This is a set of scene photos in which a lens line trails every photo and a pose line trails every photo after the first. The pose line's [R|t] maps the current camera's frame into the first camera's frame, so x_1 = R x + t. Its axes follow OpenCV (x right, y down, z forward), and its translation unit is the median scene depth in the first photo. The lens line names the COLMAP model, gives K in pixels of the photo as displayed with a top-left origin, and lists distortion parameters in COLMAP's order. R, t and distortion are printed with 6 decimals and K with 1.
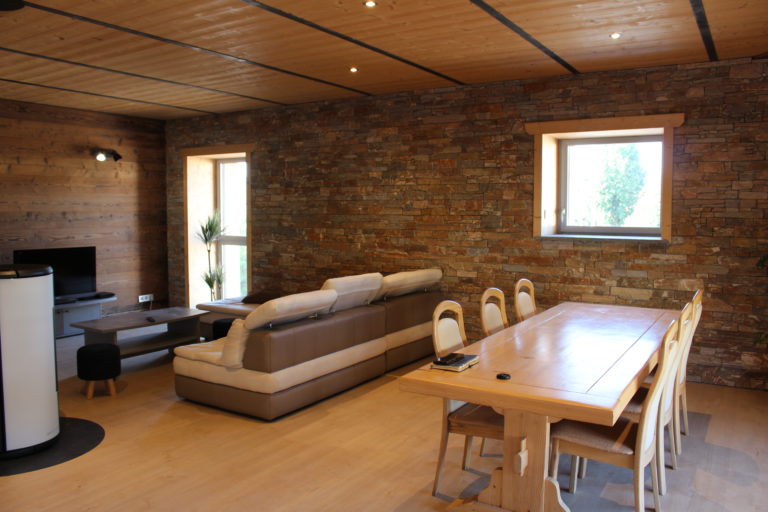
lens RADIAL K [[624.4, 0, 381.9], [0, 624.4, 252.2], [0, 0, 1]] dist [-0.119463, 0.060079]
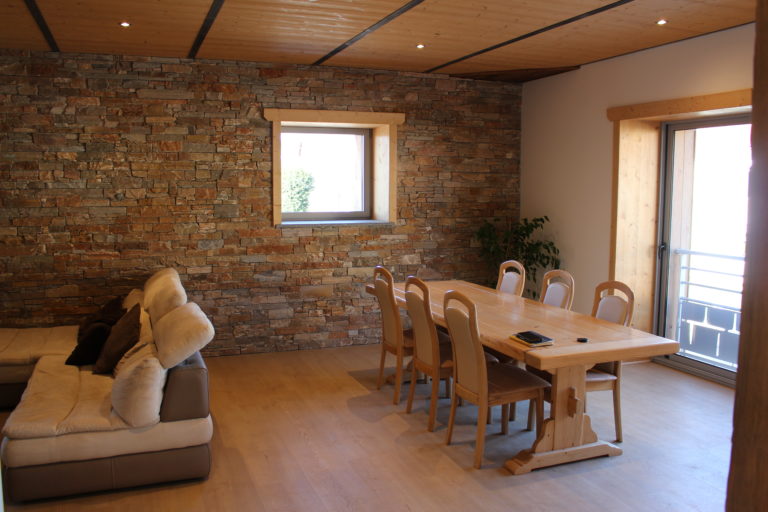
lens RADIAL K [[659.2, 0, 383.6], [0, 659.2, 256.7], [0, 0, 1]] dist [-0.123573, 0.048756]
pose [[0.603276, -0.085790, 0.792905, -0.487277], [0.053362, 0.996312, 0.067198, -0.036355], [-0.795745, 0.001772, 0.605629, 0.233005]]
